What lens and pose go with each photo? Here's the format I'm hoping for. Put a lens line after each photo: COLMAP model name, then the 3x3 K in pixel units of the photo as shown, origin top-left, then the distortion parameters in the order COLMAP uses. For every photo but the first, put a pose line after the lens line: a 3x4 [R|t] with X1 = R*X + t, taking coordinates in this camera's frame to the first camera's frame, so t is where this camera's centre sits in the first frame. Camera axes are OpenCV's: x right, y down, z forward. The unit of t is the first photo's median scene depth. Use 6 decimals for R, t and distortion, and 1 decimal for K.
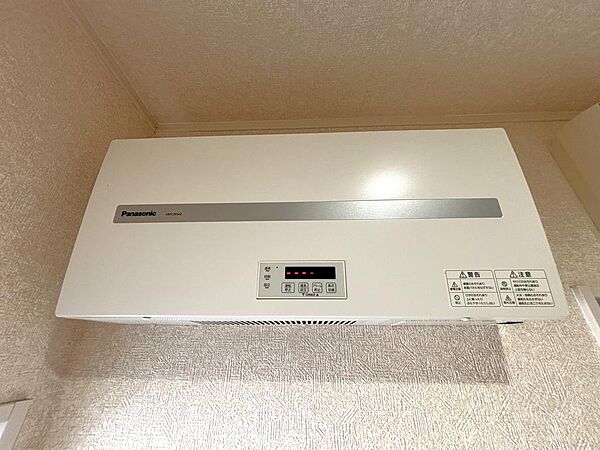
lens RADIAL K [[240.9, 0, 300.0], [0, 240.9, 225.0], [0, 0, 1]] dist [-0.001495, 0.000022]
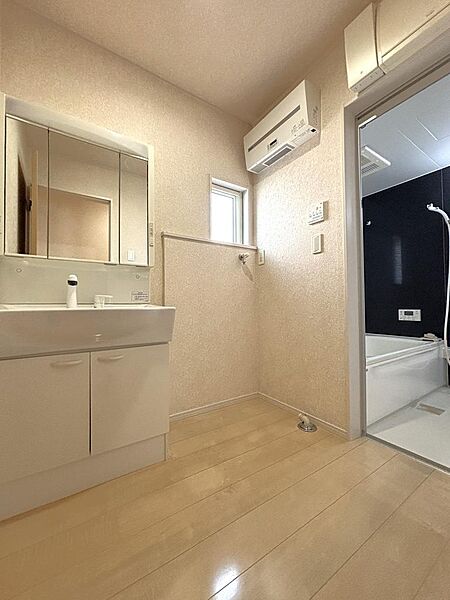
lens RADIAL K [[240.9, 0, 225.0], [0, 240.9, 300.0], [0, 0, 1]] dist [-0.001495, 0.000022]
pose [[0.586051, -0.030372, -0.809705, 3.532083], [0.382429, 0.891361, 0.243360, 1.545438], [0.714348, -0.452276, 0.533998, -4.166861]]
